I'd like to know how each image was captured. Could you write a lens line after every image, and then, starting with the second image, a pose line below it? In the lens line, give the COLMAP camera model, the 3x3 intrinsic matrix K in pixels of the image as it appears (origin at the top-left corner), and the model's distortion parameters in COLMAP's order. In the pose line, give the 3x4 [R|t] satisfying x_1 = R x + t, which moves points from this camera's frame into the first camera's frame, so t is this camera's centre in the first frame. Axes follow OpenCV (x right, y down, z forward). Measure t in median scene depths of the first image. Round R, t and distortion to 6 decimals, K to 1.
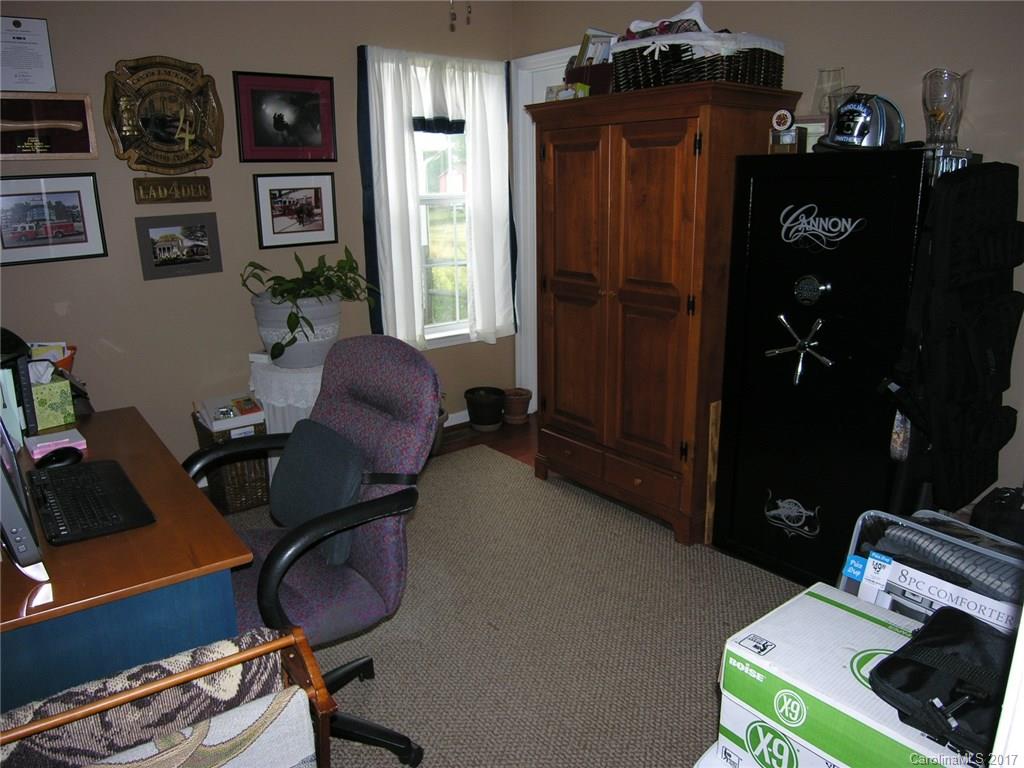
lens RADIAL K [[737.2, 0, 512.2], [0, 737.2, 383.1], [0, 0, 1]] dist [-0.061218, 0.006494]
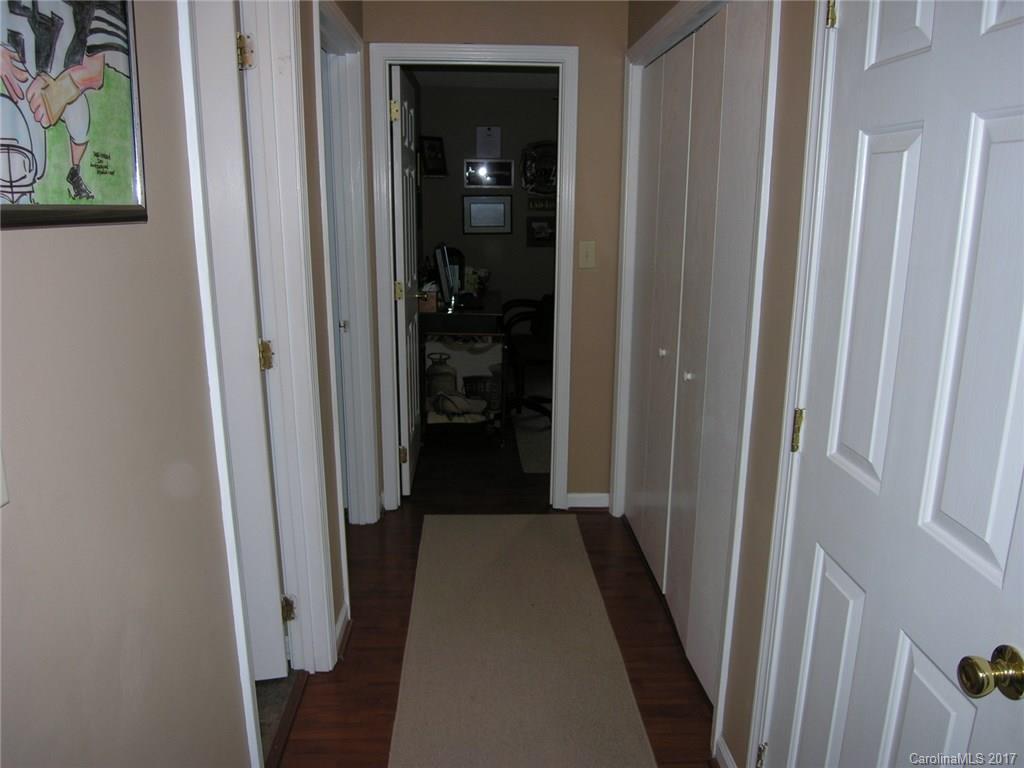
lens RADIAL K [[737.2, 0, 511.9], [0, 737.2, 382.0], [0, 0, 1]] dist [-0.061218, 0.006494]
pose [[0.823039, 0.154427, -0.546589, 0.687083], [-0.169752, 0.985224, 0.022746, 0.203628], [0.542025, 0.074064, 0.837092, -0.777644]]
